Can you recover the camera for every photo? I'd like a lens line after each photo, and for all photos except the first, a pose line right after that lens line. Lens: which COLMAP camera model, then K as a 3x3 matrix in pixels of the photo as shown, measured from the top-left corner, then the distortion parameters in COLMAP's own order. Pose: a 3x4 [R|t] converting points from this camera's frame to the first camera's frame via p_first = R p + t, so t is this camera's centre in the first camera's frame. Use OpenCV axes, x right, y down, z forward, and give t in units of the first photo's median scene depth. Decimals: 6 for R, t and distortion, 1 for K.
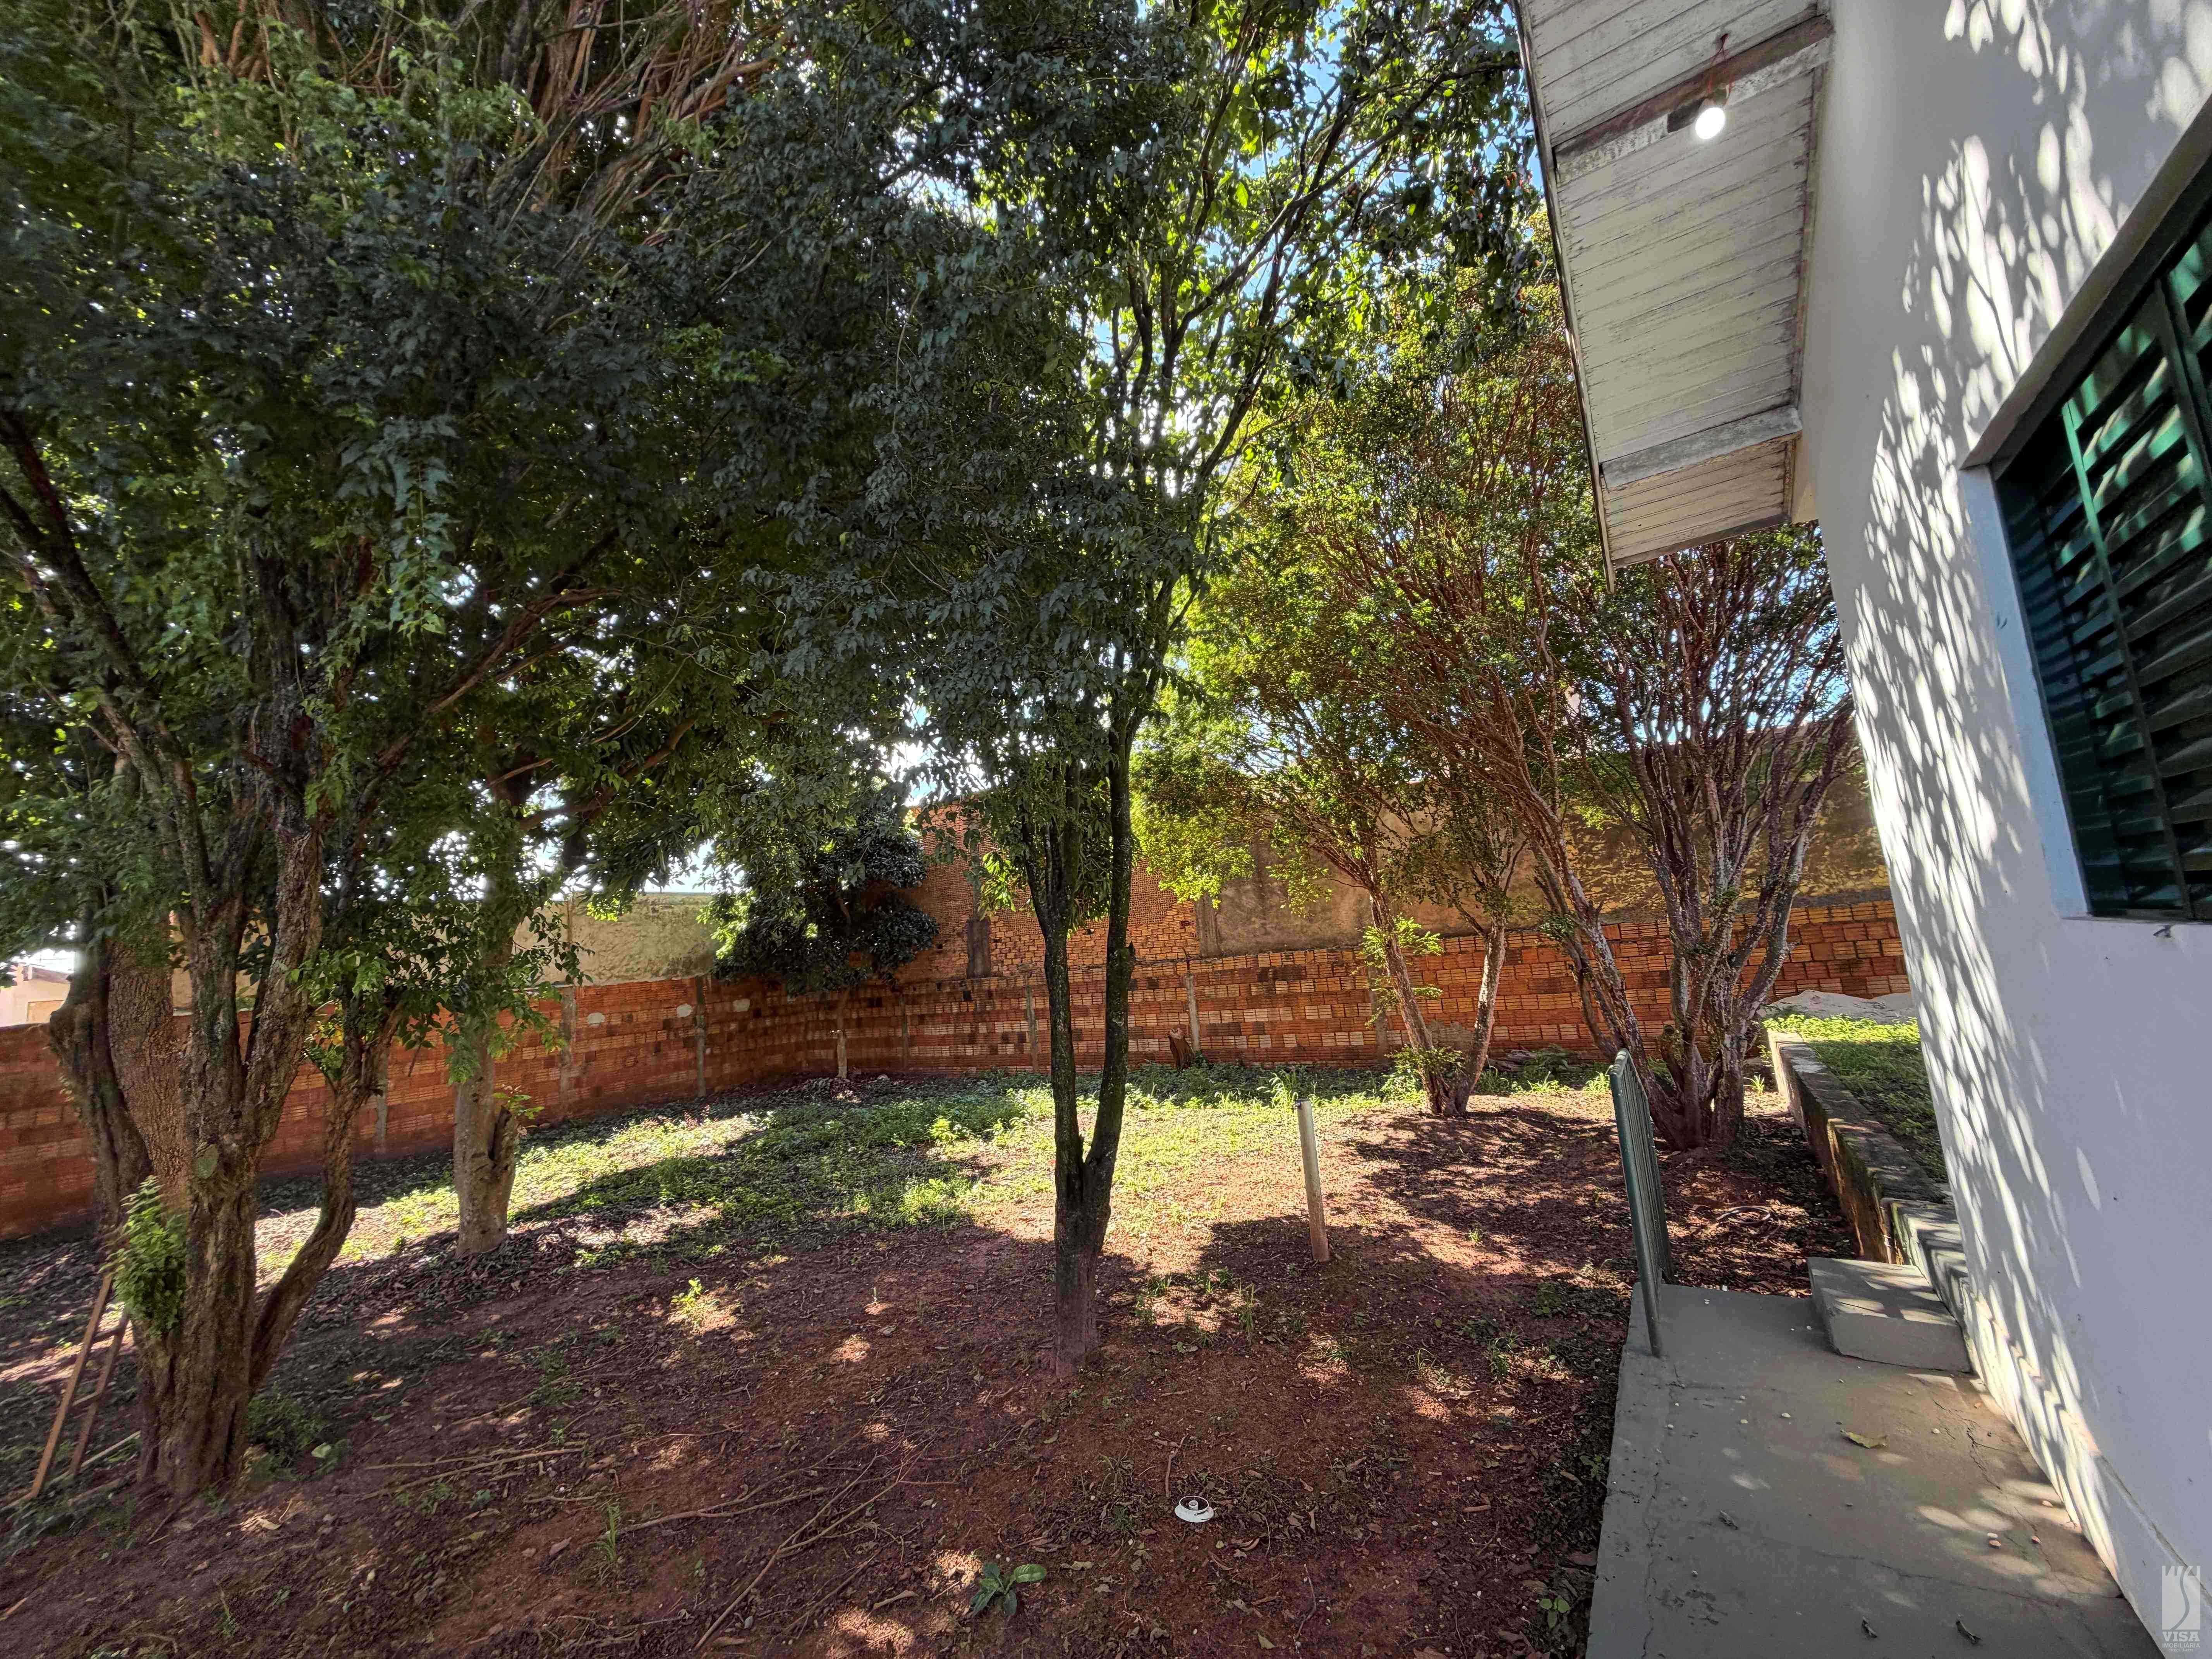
lens RADIAL K [[876.7, 0, 1106.0], [0, 876.7, 829.5], [0, 0, 1]] dist [-0.001188, 0.000003]
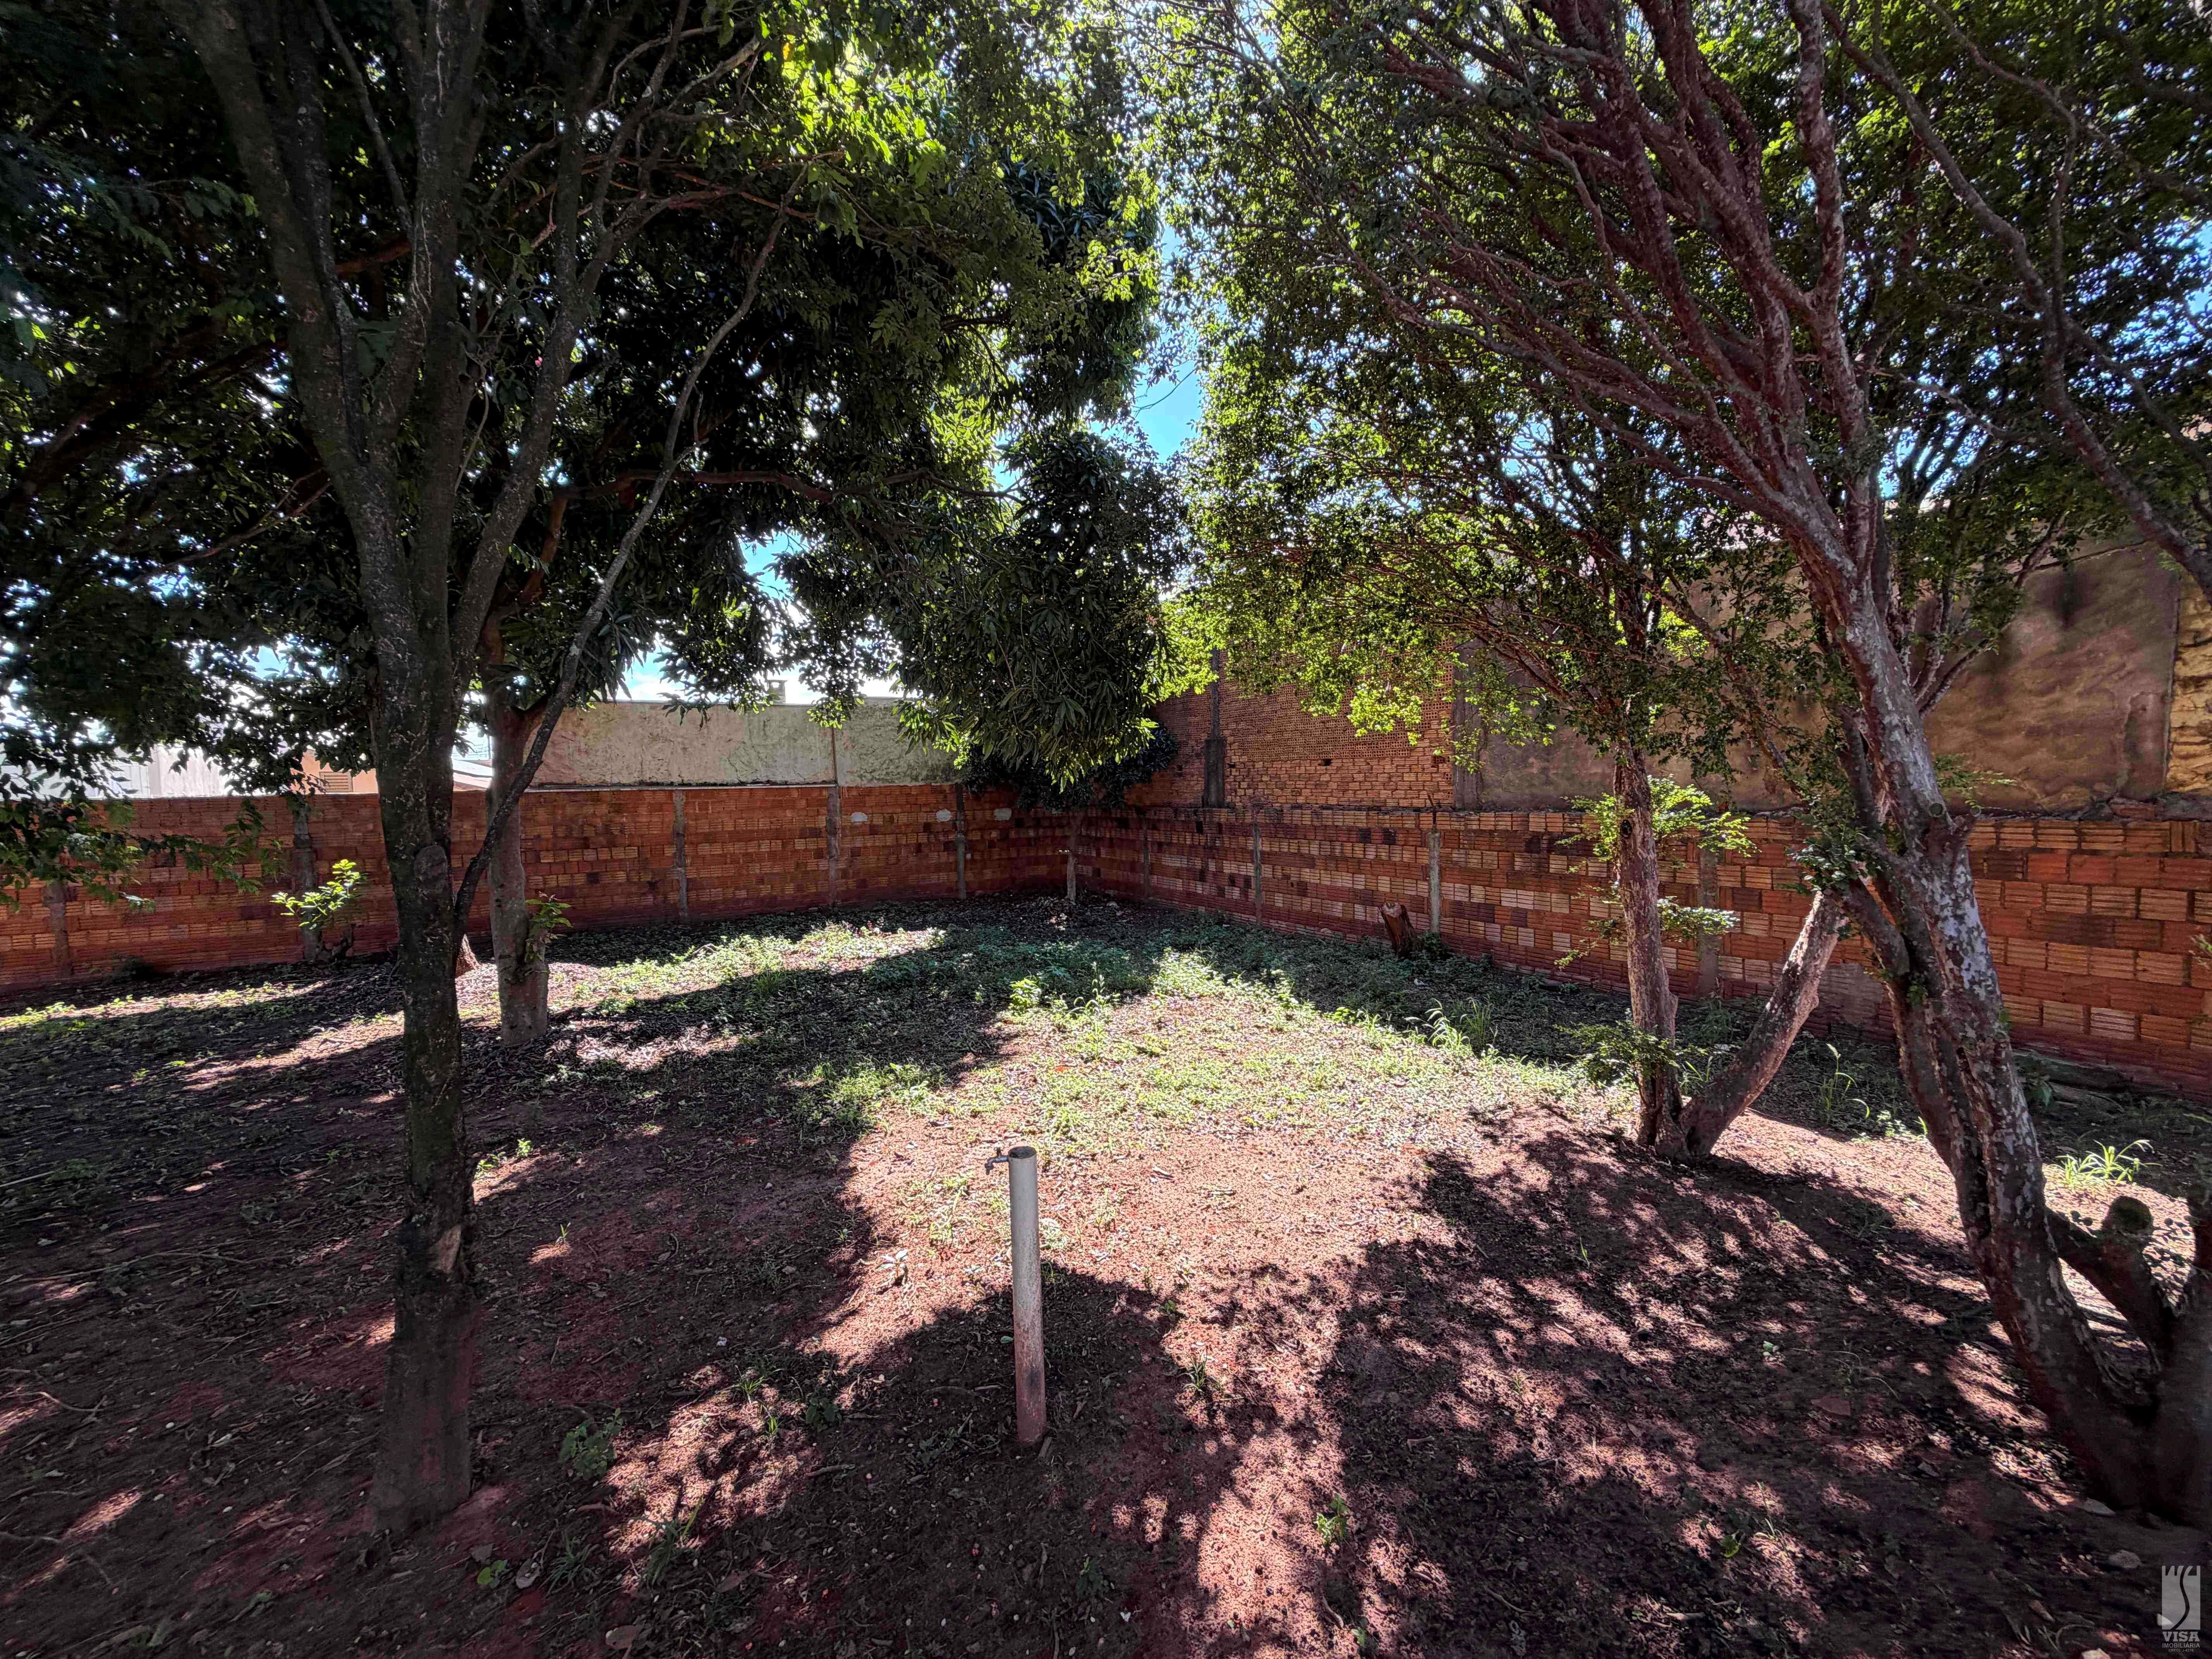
lens RADIAL K [[876.7, 0, 1106.0], [0, 876.7, 829.5], [0, 0, 1]] dist [-0.001188, 0.000003]
pose [[0.876261, 0.092797, -0.472816, 0.462726], [0.012849, 0.976430, 0.215453, 0.012000], [0.481665, -0.194868, 0.854415, 0.581938]]
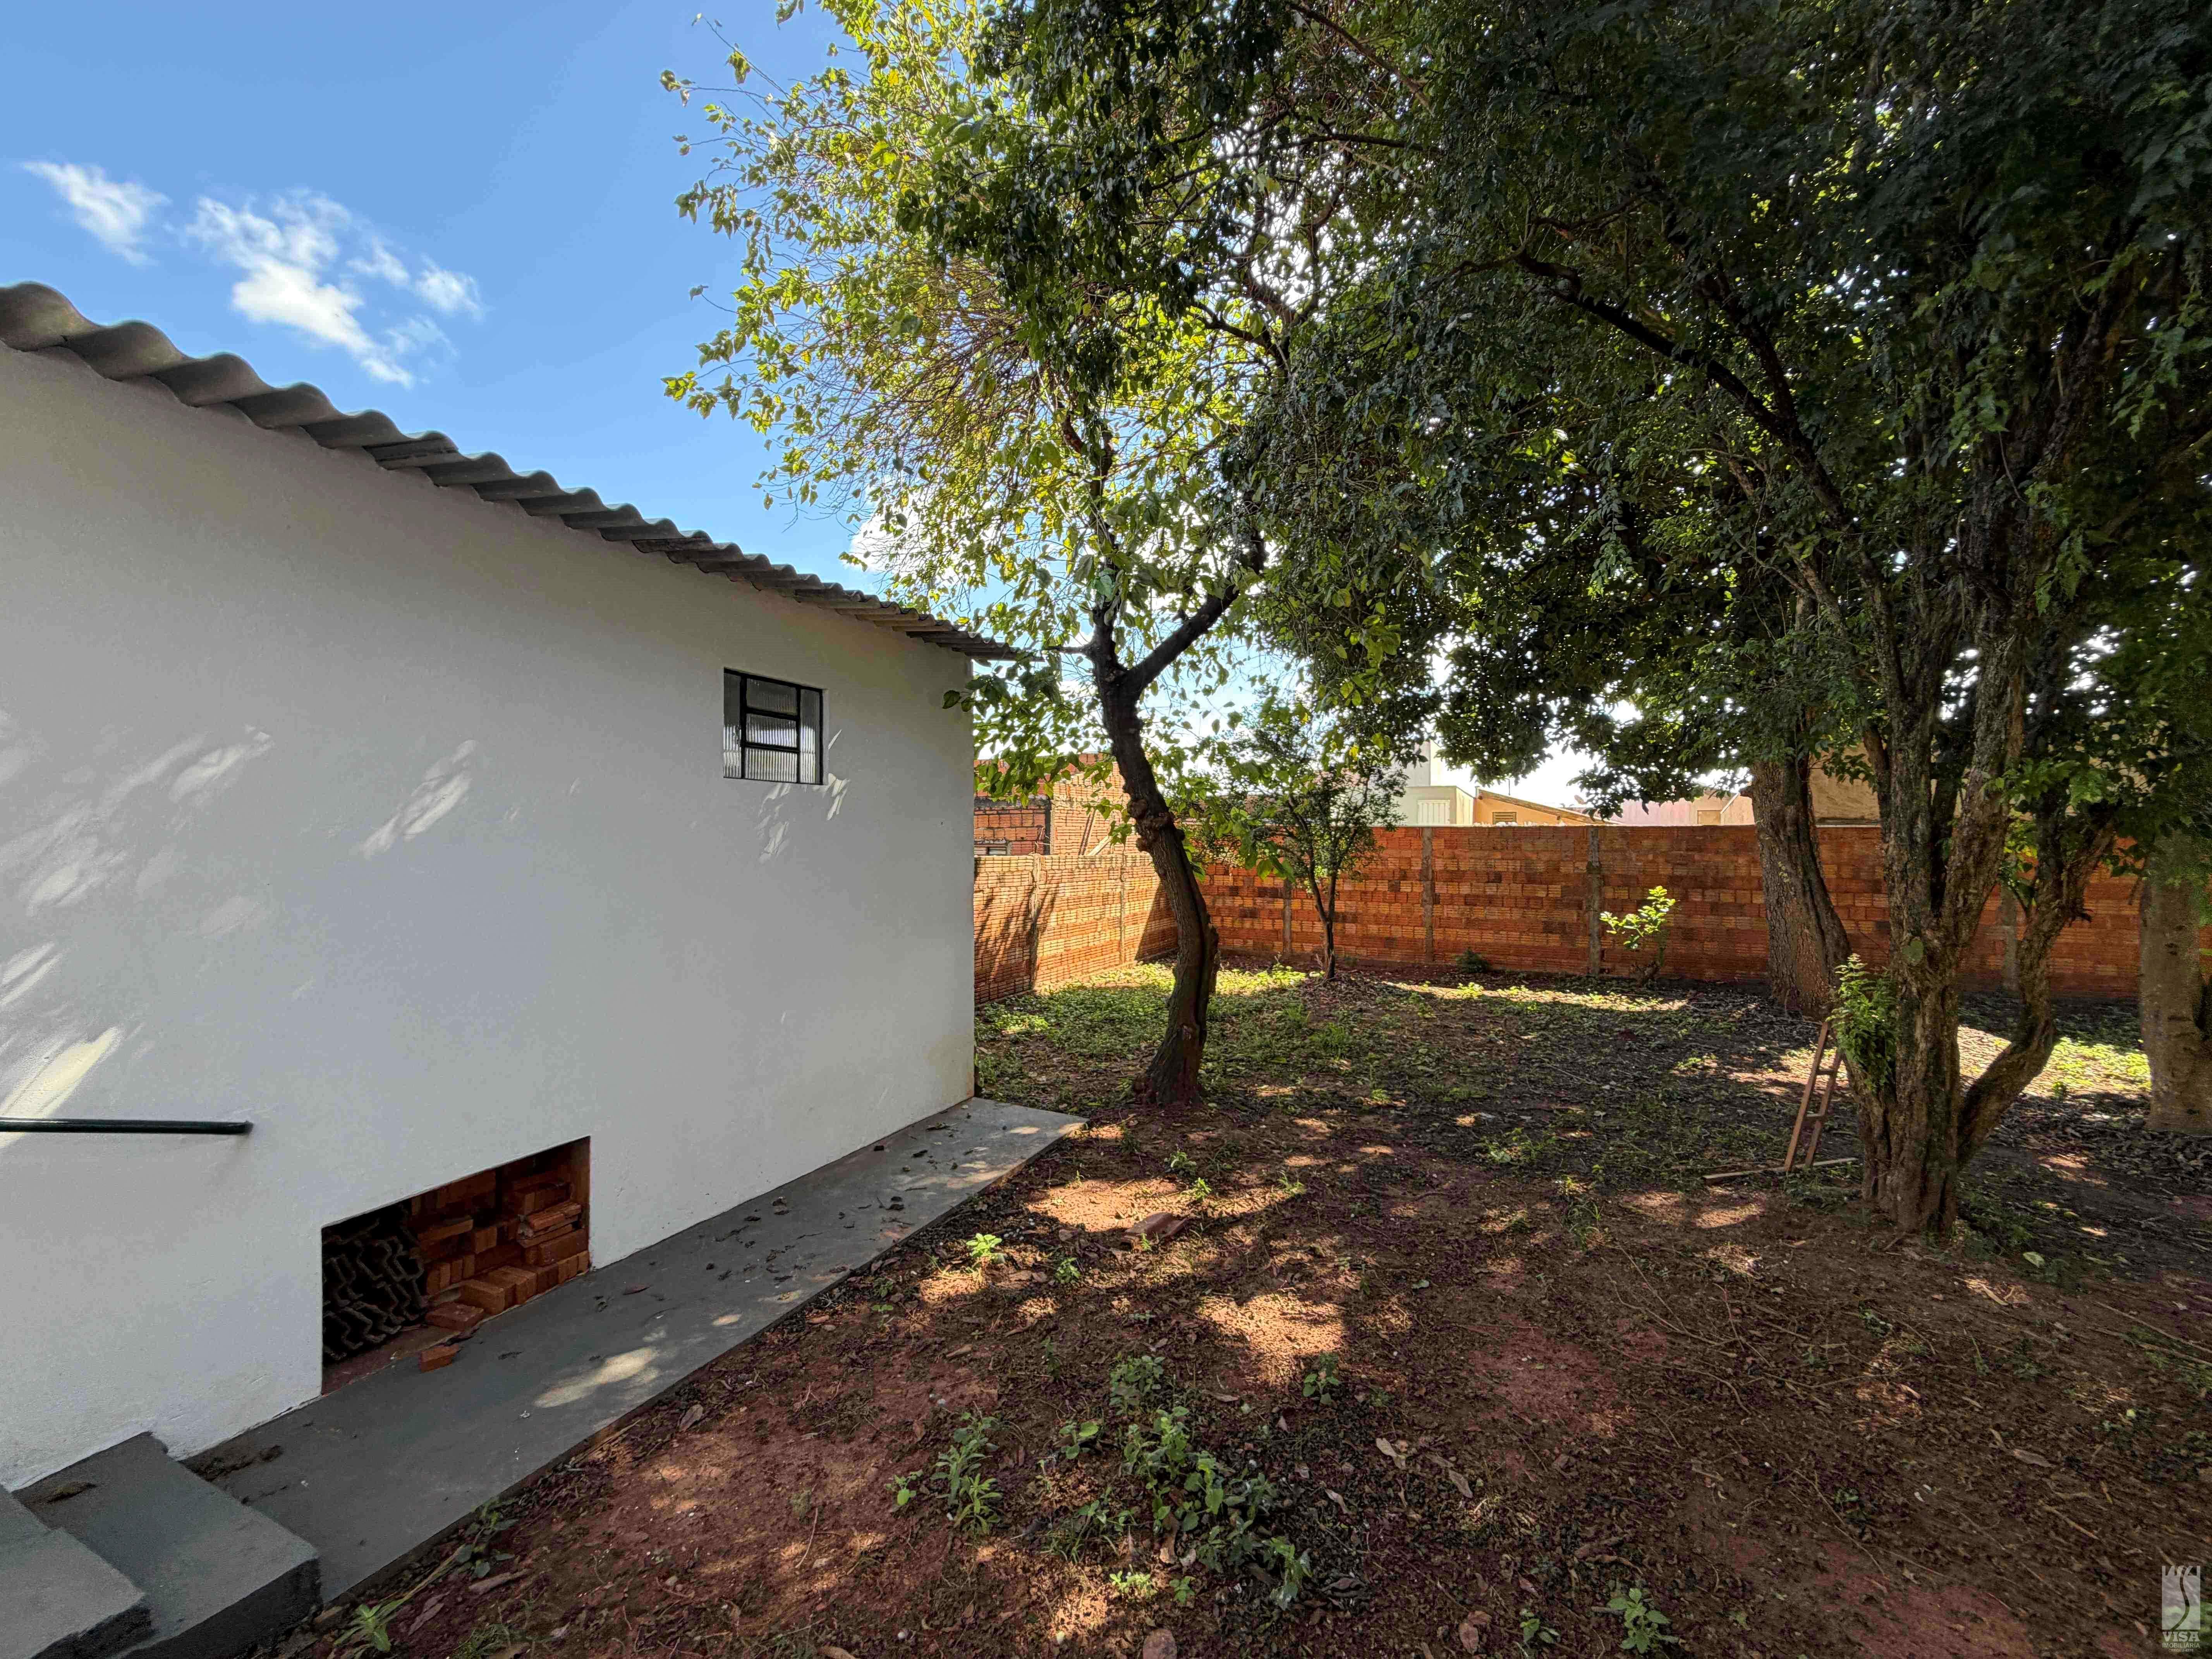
lens RADIAL K [[880.9, 0, 1103.8], [0, 880.9, 827.4], [0, 0, 1]] dist [-0.000576, 0.000356]
pose [[0.111755, 0.069794, -0.991282, -0.033366], [0.122749, 0.988922, 0.083466, 0.005421], [0.986125, -0.131007, 0.101950, -0.056276]]
